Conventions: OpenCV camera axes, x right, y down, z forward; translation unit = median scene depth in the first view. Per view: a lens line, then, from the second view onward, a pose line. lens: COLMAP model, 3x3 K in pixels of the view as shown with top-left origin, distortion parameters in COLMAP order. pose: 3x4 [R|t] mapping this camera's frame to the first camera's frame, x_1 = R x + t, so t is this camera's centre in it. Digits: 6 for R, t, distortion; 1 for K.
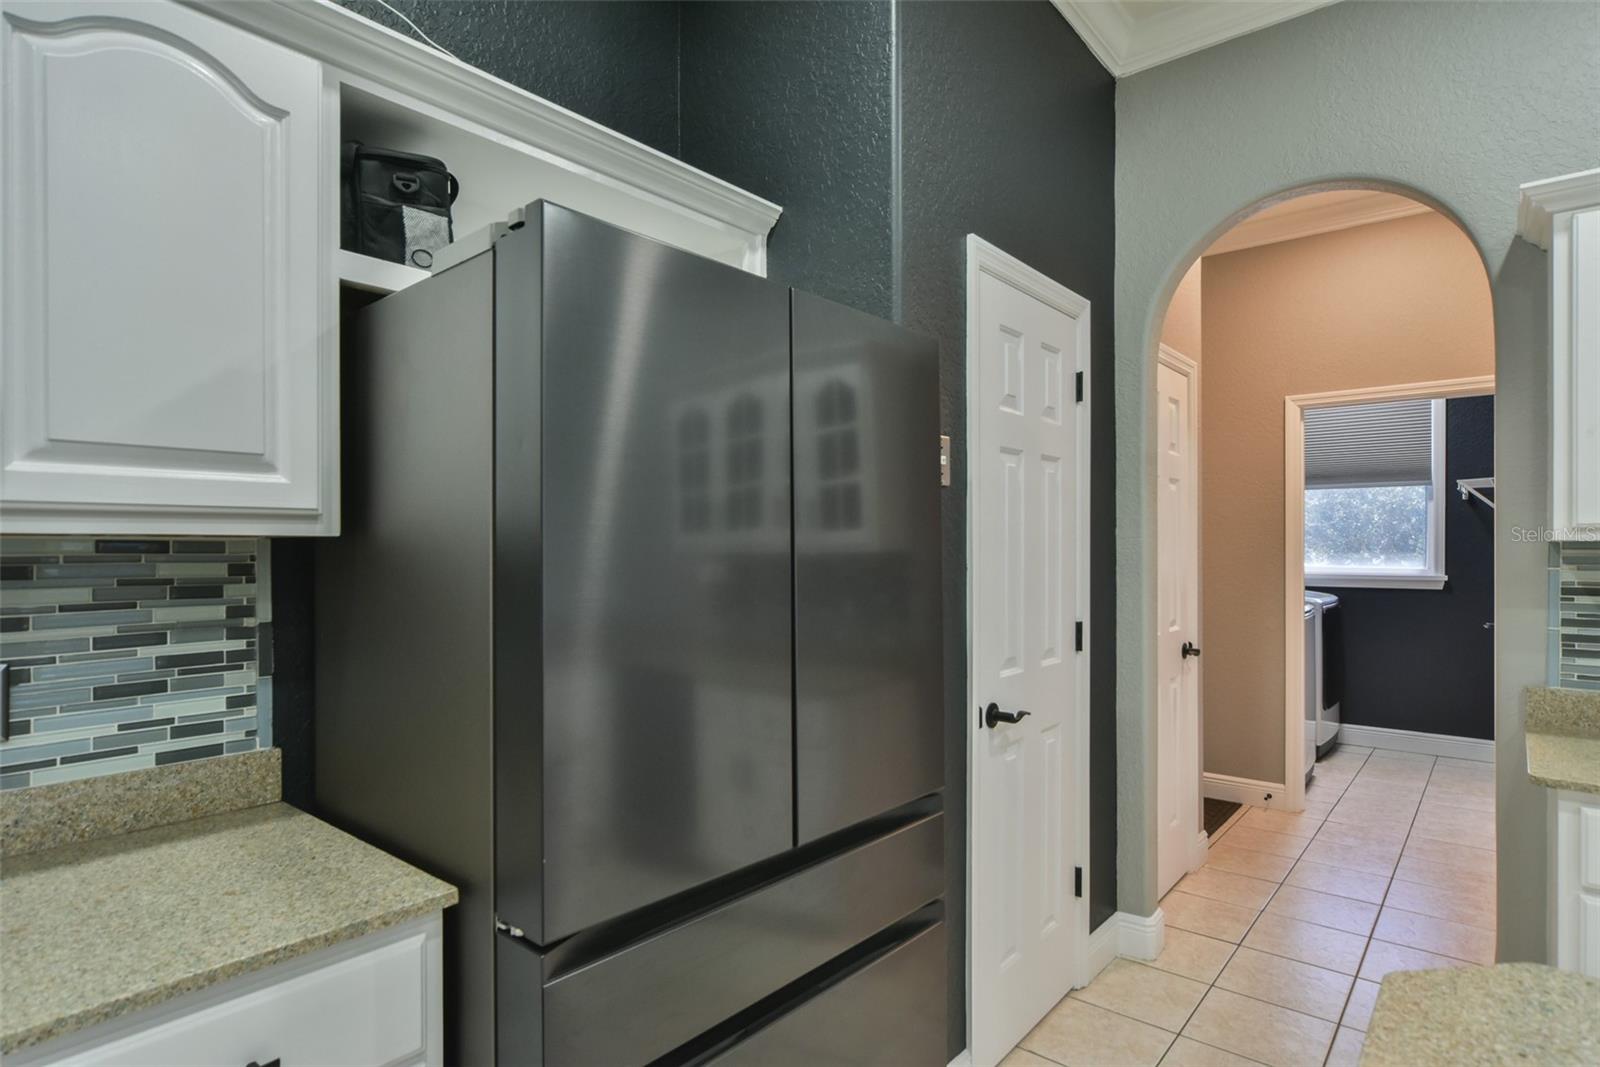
lens RADIAL K [[850.3, 0, 800.8], [0, 850.3, 549.1], [0, 0, 1]] dist [-0.003628, -0.000295]
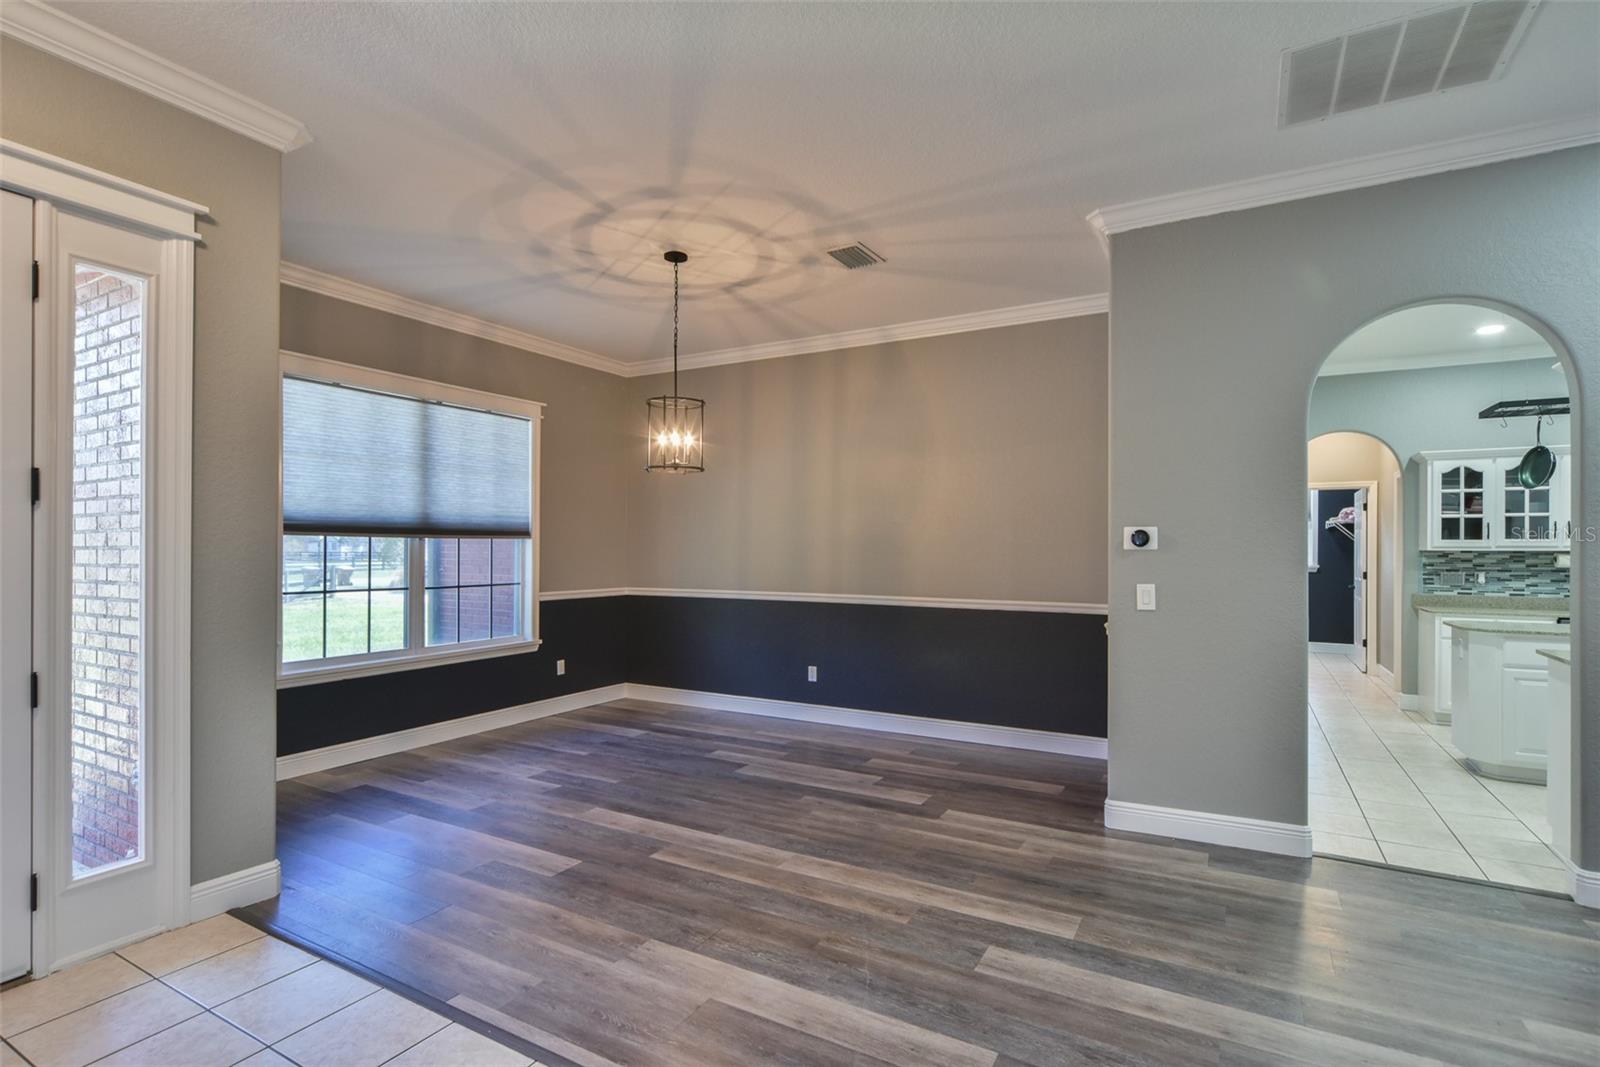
lens RADIAL K [[762.2, 0, 811.5], [0, 762.2, 546.4], [0, 0, 1]] dist [-0.005505, 0.002965]
pose [[0.984748, 0.009238, 0.173739, -1.900581], [-0.008423, 0.999950, -0.005429, 0.011281], [-0.173780, 0.003883, 0.984777, -1.462109]]
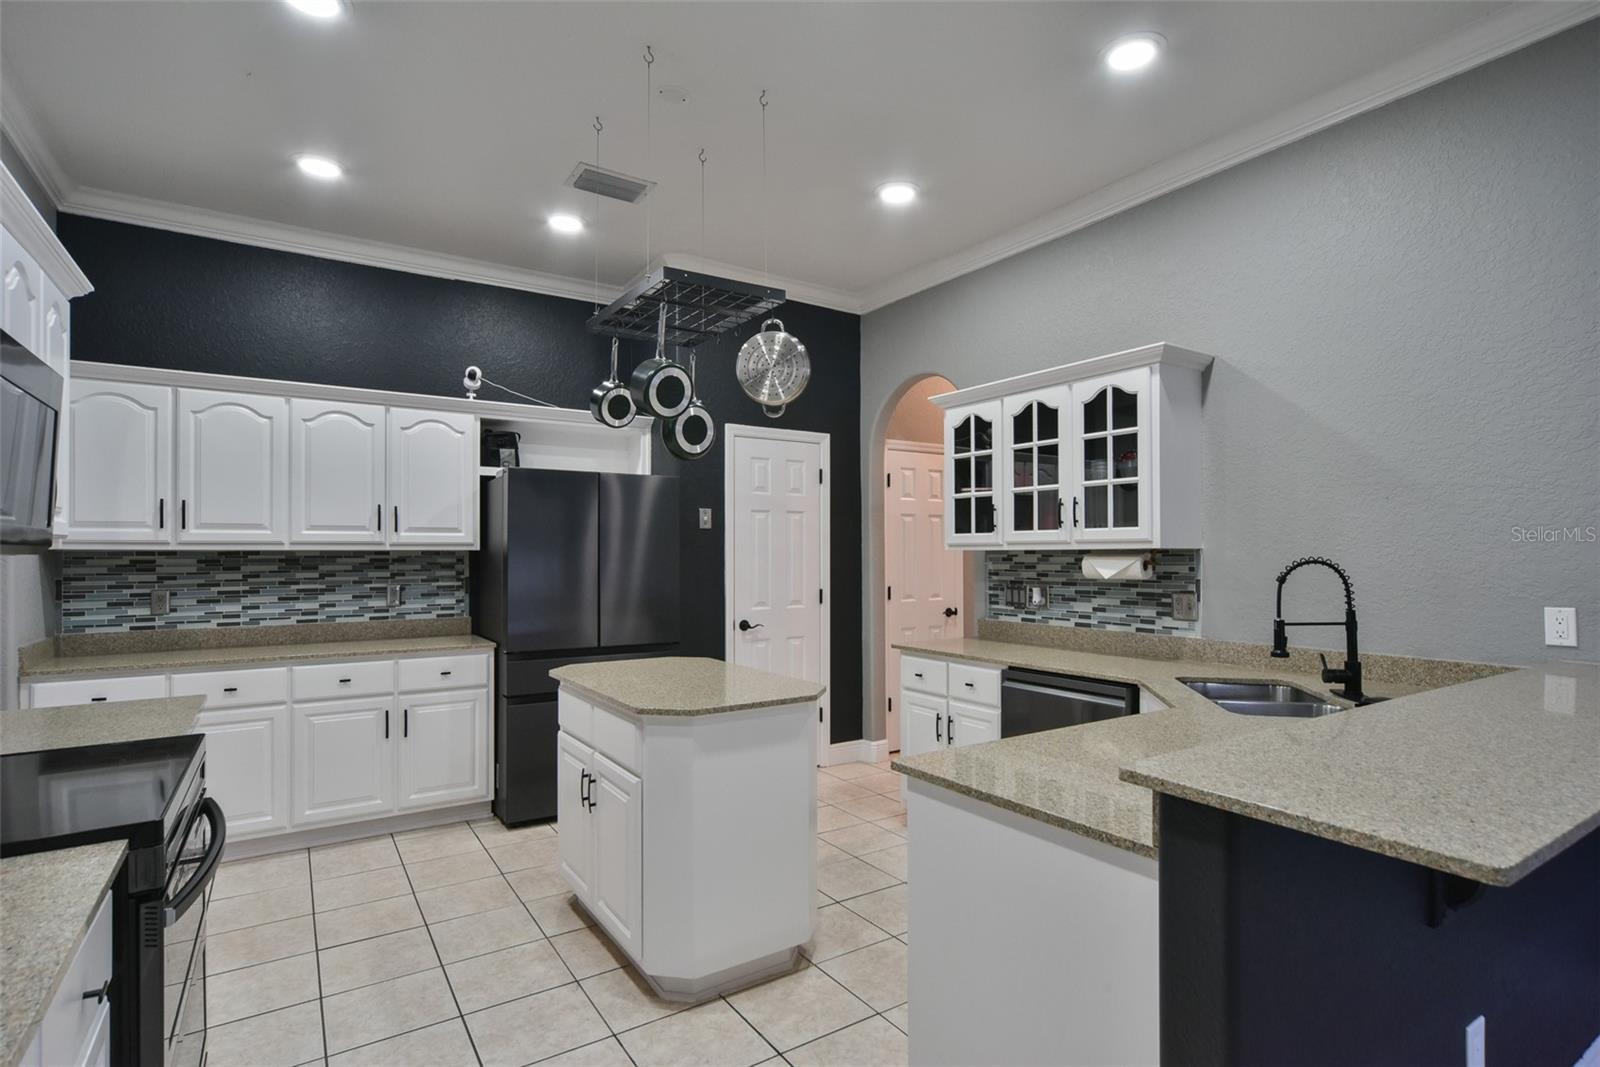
lens RADIAL K [[821.8, 0, 795.0], [0, 821.8, 550.0], [0, 0, 1]] dist [0.014598, -0.000397]
pose [[0.952812, -0.000608, -0.303560, 0.998674], [-0.000310, 0.999996, -0.002977, -0.003658], [0.303561, 0.002931, 0.952808, -1.060346]]
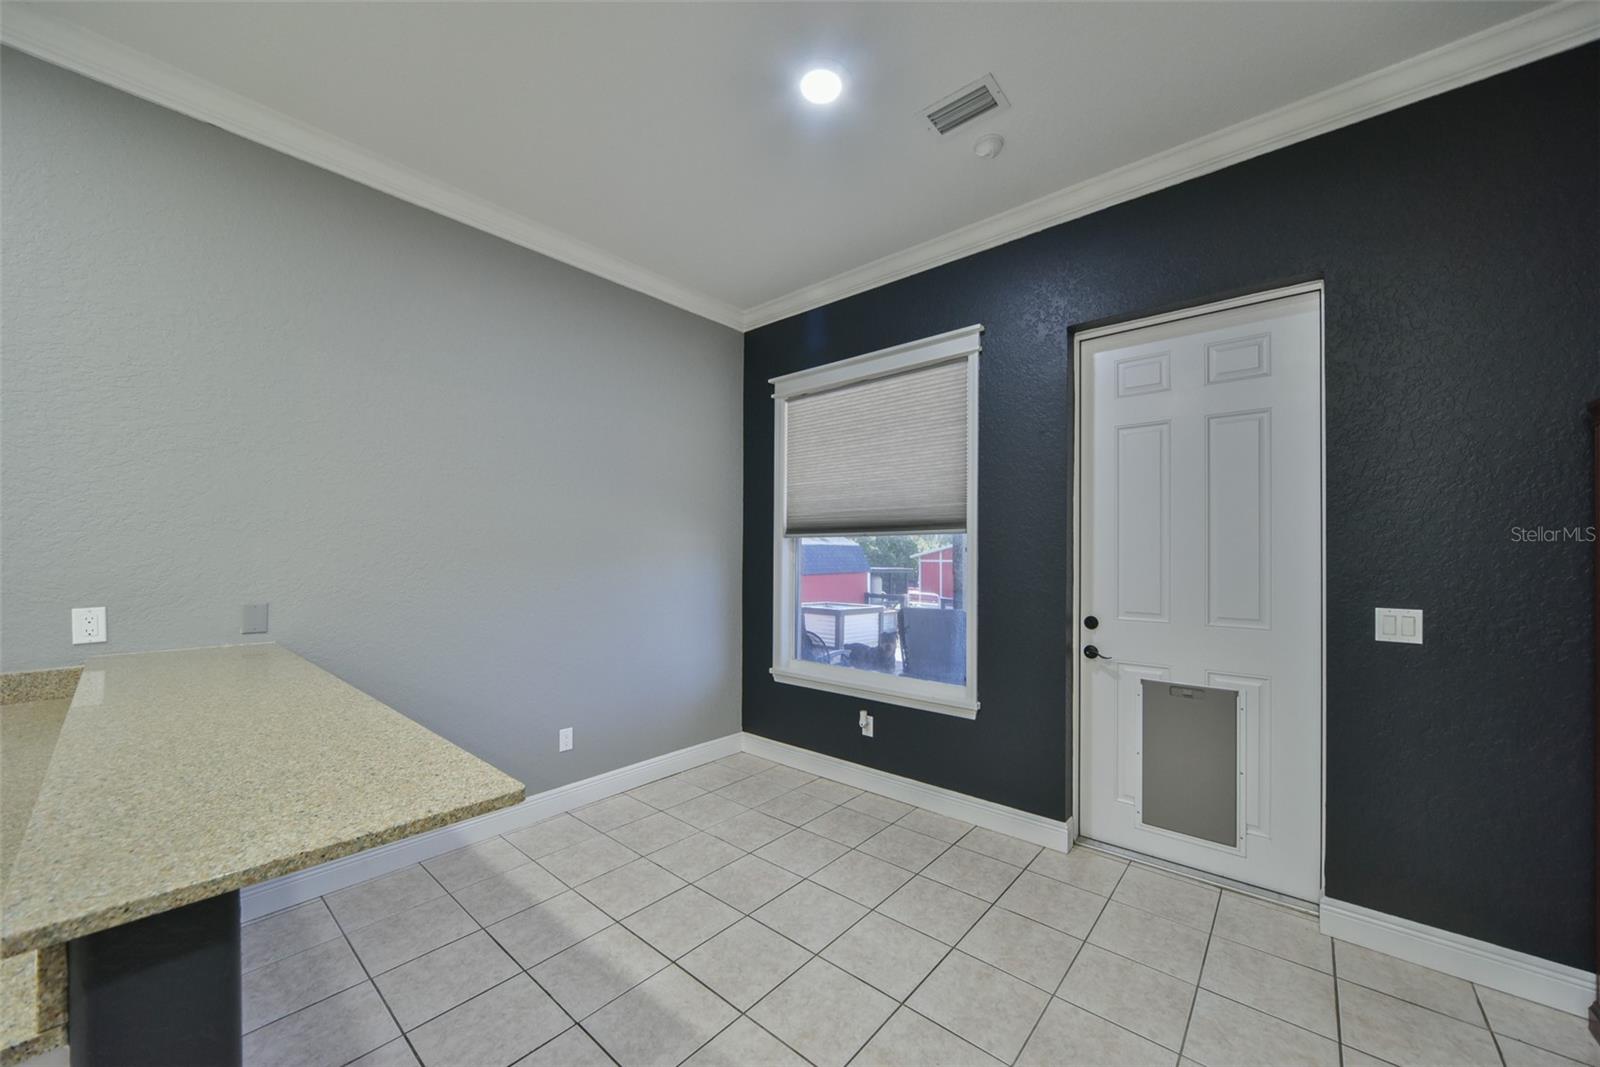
lens RADIAL K [[600.4, 0, 799.8], [0, 600.4, 551.1], [0, 0, 1]] dist [0.012766, -0.000424]
pose [[0.039534, 0.008848, 0.999179, 0.835052], [-0.001260, 0.999960, -0.008805, -0.005771], [-0.999217, -0.000911, 0.039543, -0.815464]]
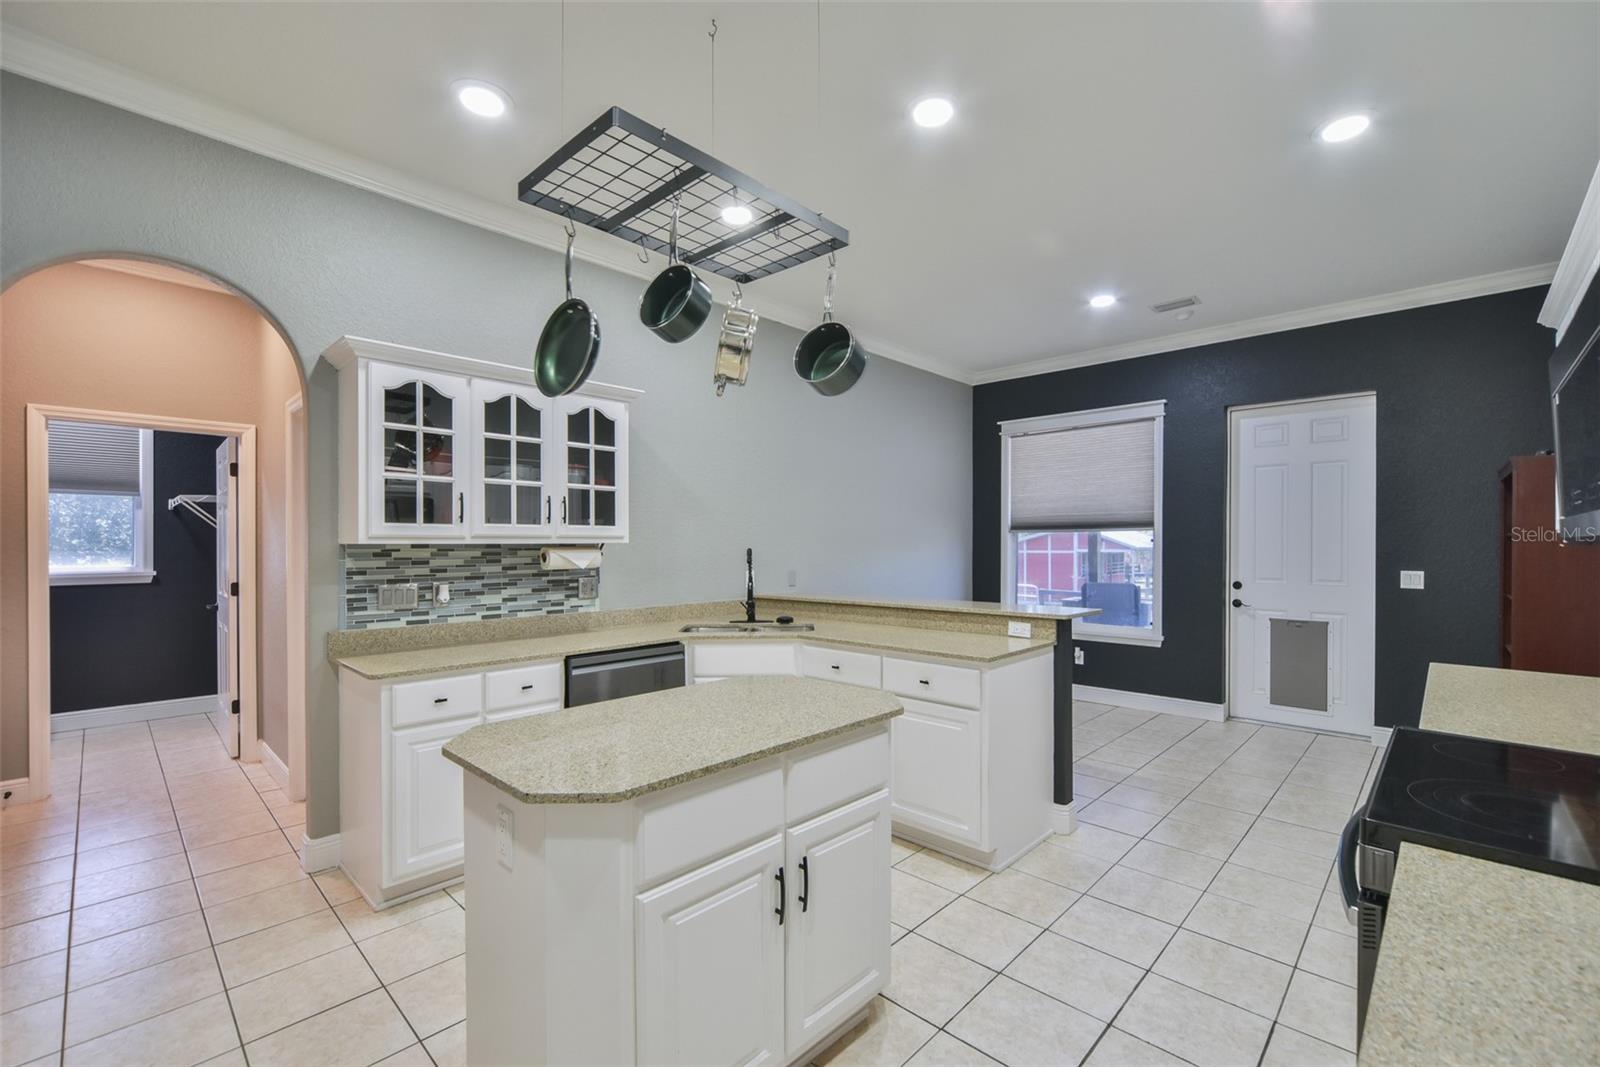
lens RADIAL K [[671.9, 0, 804.6], [0, 671.9, 549.2], [0, 0, 1]] dist [-0.008626, 0.002045]
pose [[0.074795, -0.001567, 0.997198, -0.351588], [0.003571, 0.999993, 0.001303, 0.002515], [-0.997193, 0.003464, 0.074800, -0.016928]]
